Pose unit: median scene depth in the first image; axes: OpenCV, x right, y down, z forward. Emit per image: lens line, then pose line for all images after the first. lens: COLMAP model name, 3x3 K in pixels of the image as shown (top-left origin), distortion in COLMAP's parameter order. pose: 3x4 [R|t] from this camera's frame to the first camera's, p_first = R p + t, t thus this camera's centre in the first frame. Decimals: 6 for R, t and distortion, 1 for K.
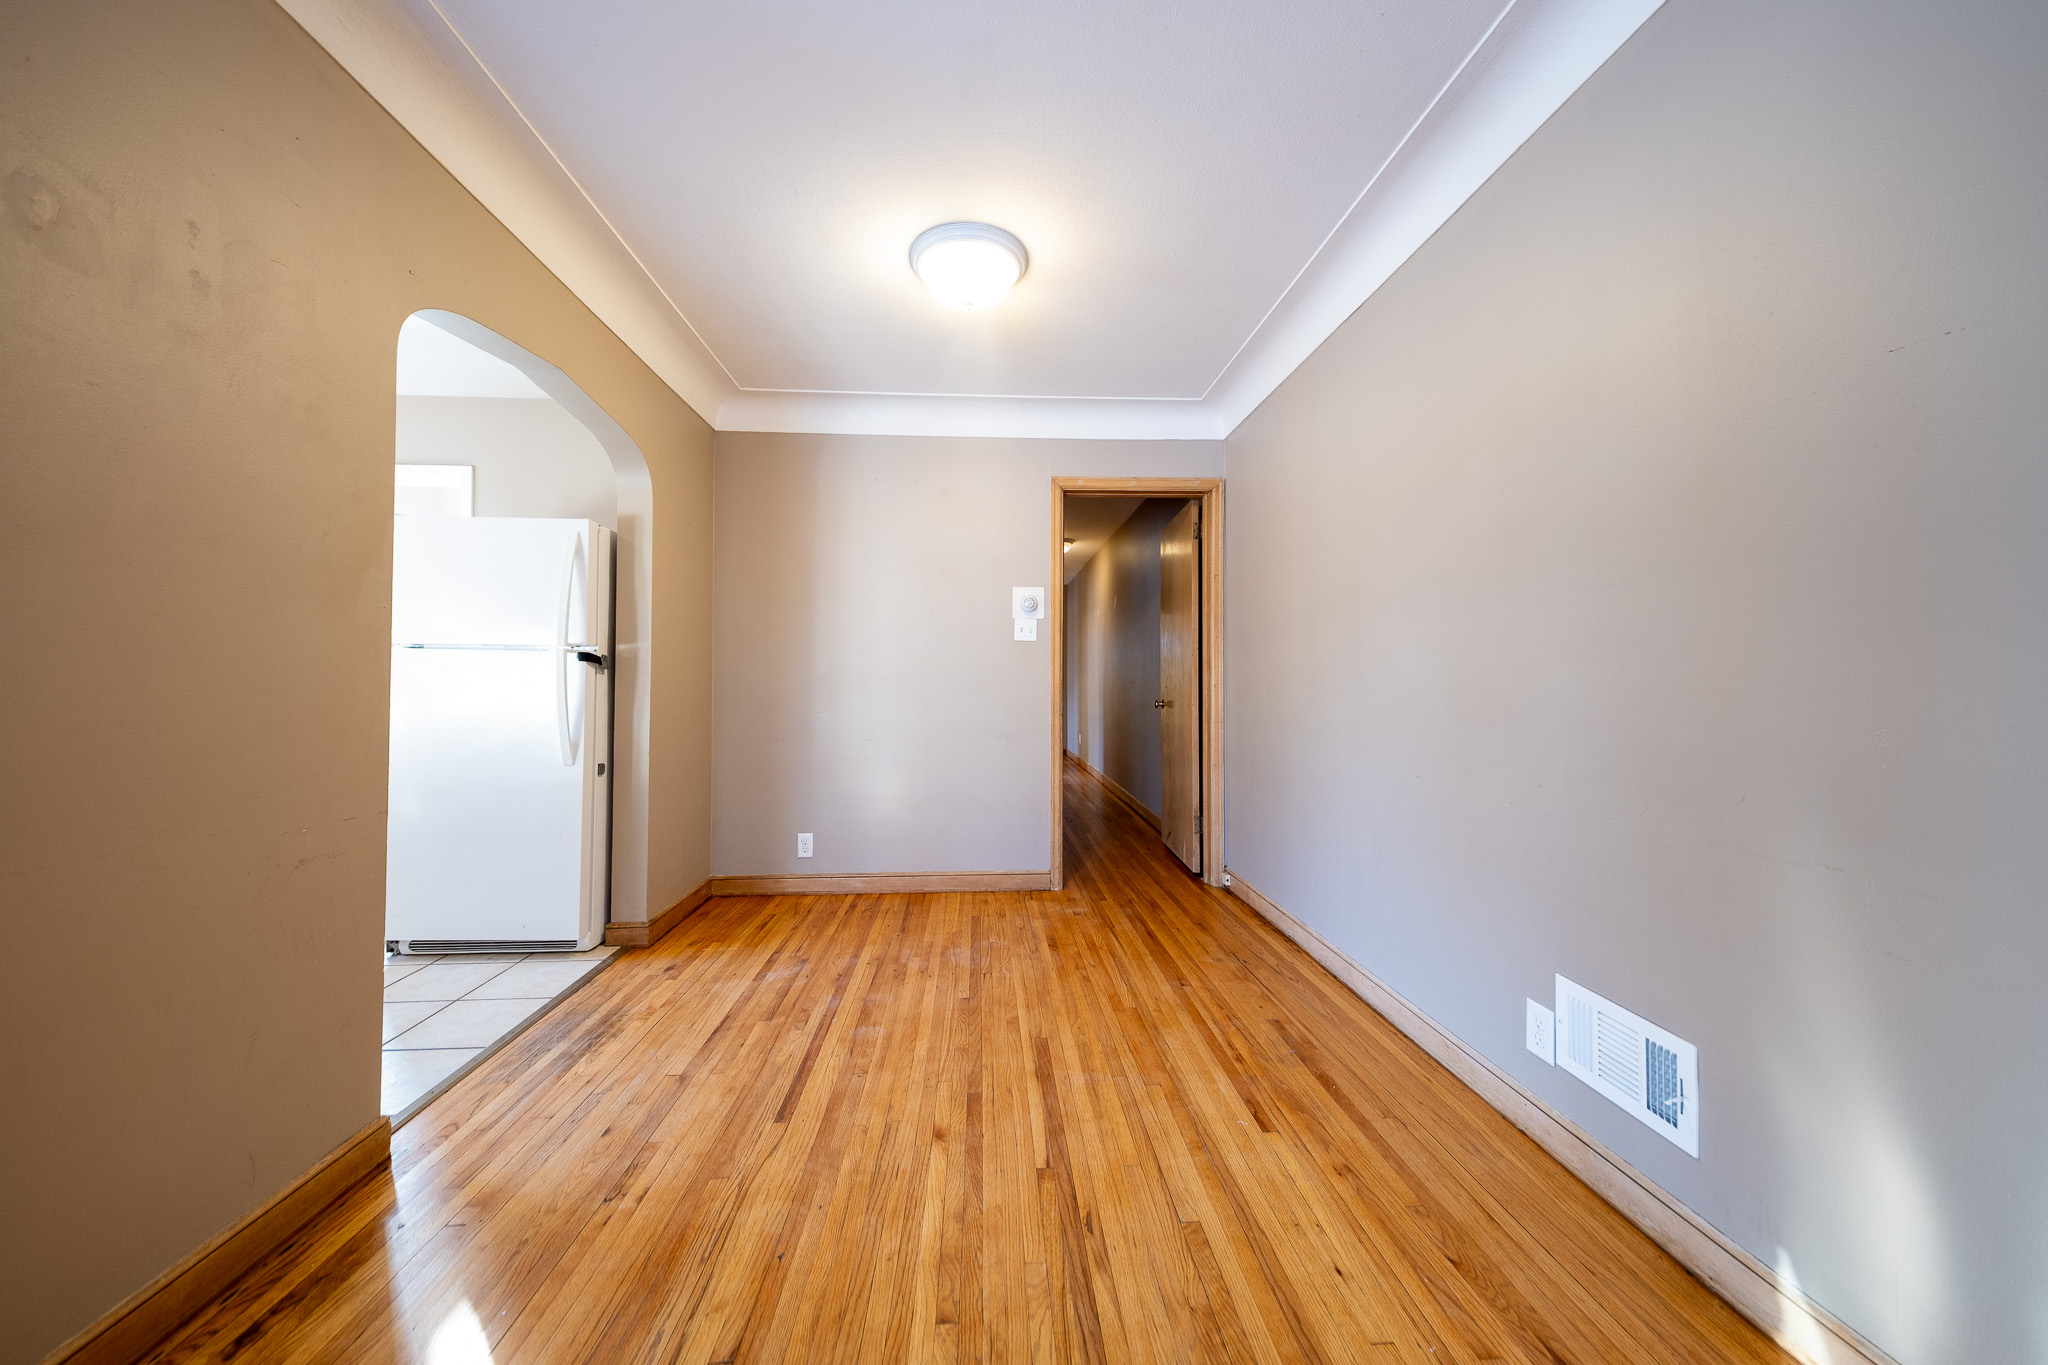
lens RADIAL K [[689.6, 0, 1018.4], [0, 689.6, 672.4], [0, 0, 1]] dist [0.008662, -0.003231]
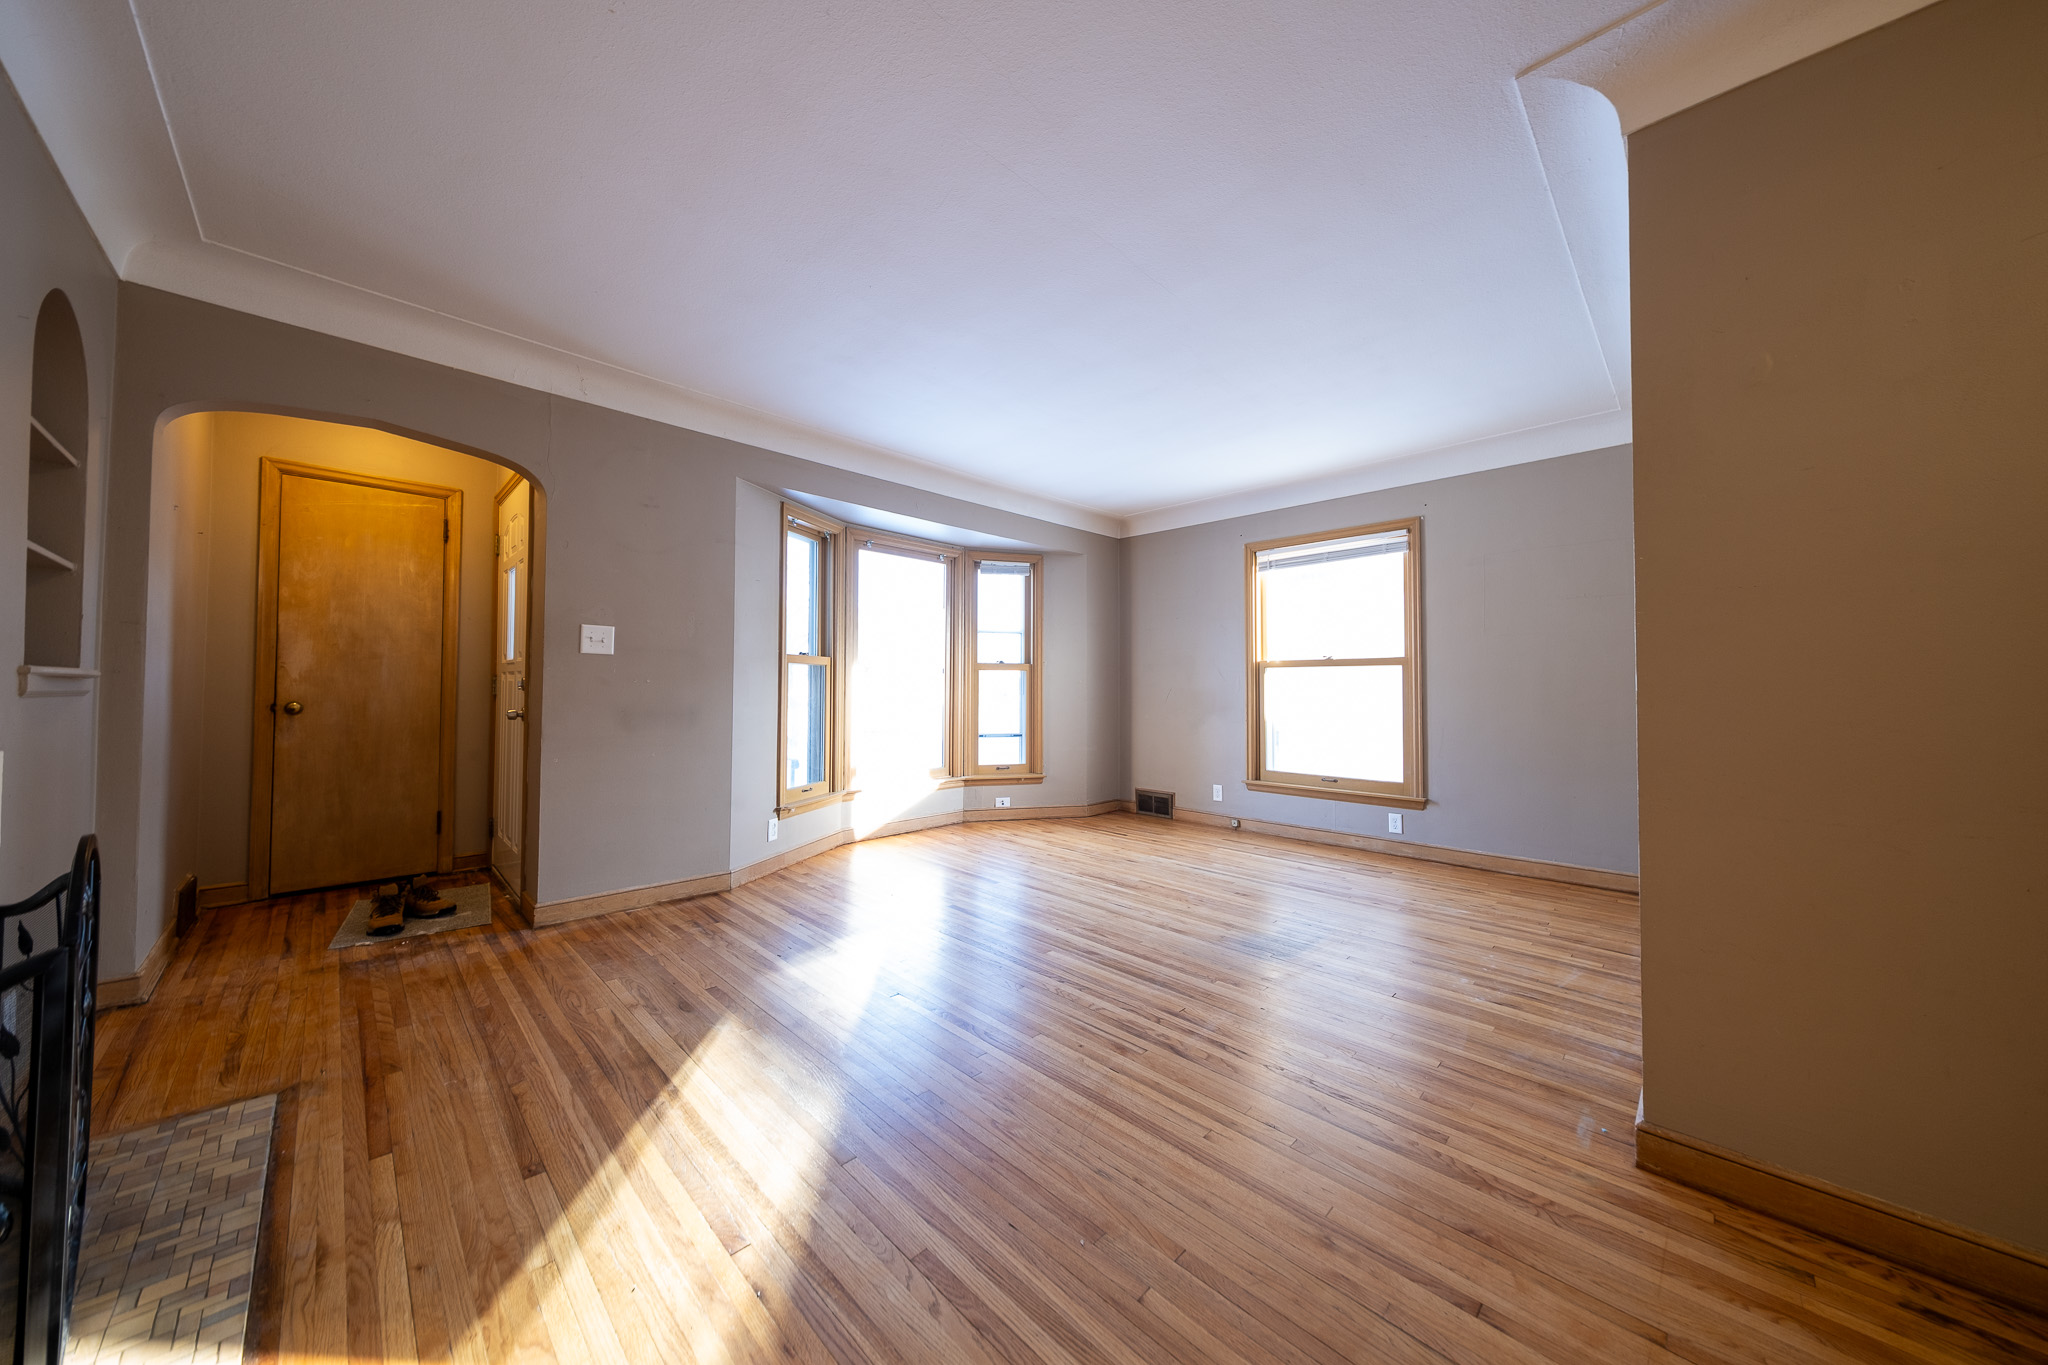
lens RADIAL K [[689.6, 0, 1018.4], [0, 689.6, 672.4], [0, 0, 1]] dist [0.008662, -0.003231]
pose [[-0.750141, -0.020633, -0.660956, 0.271565], [0.005630, 0.999278, -0.037584, 0.006423], [0.661254, -0.031915, -0.749483, 0.381656]]
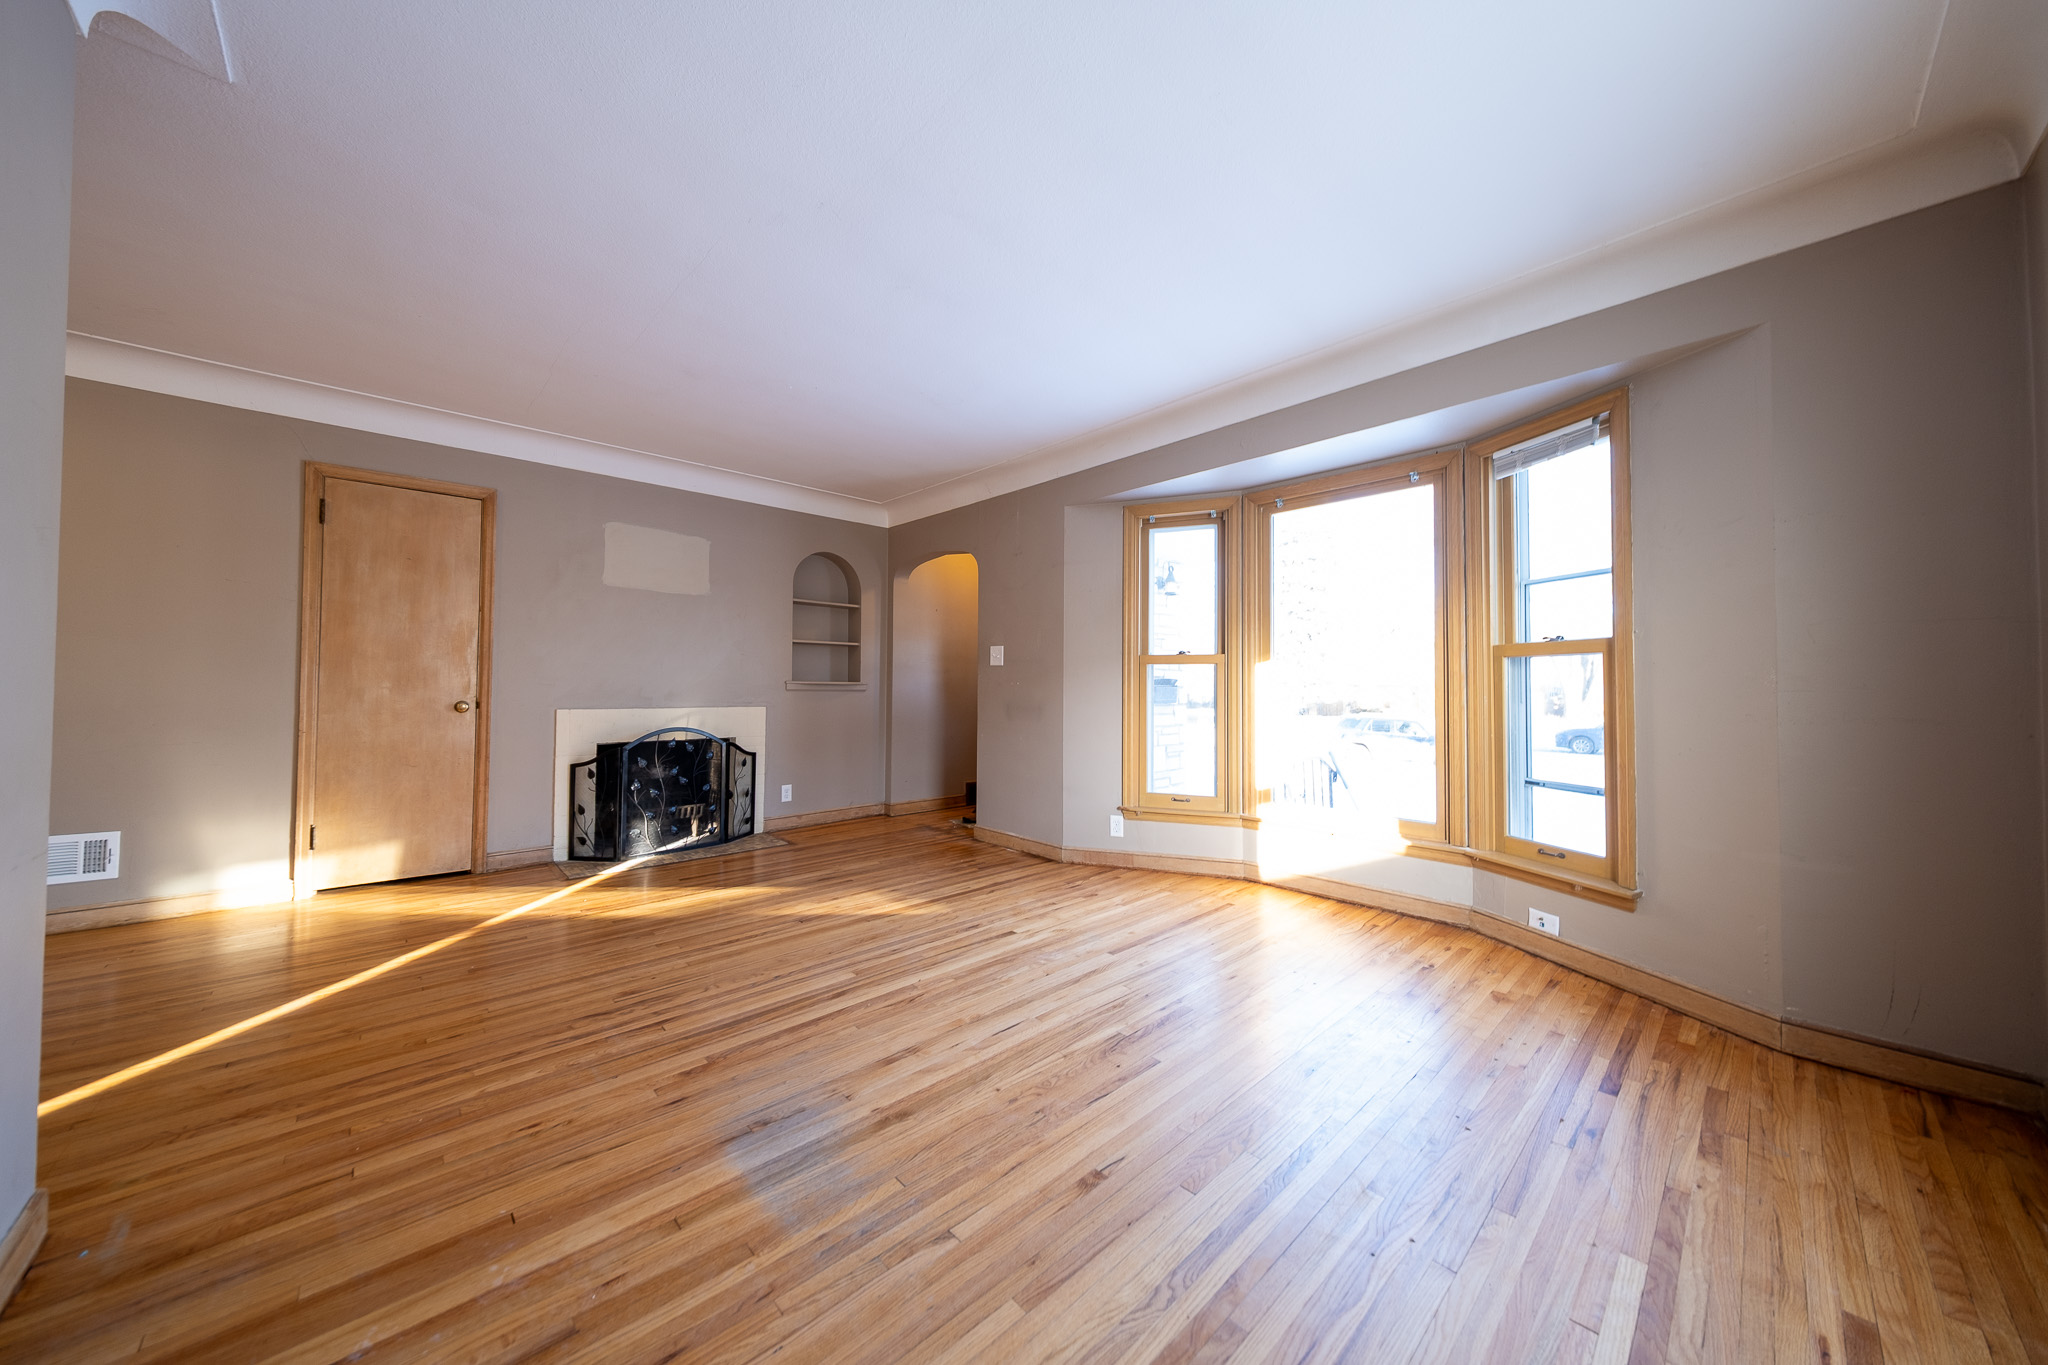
lens RADIAL K [[689.6, 0, 1018.4], [0, 689.6, 672.4], [0, 0, 1]] dist [0.008662, -0.003231]
pose [[-0.636559, 0.008896, 0.771177, -1.347046], [-0.022626, 0.999288, -0.030204, -0.005141], [-0.770896, -0.036675, -0.635904, 0.067808]]
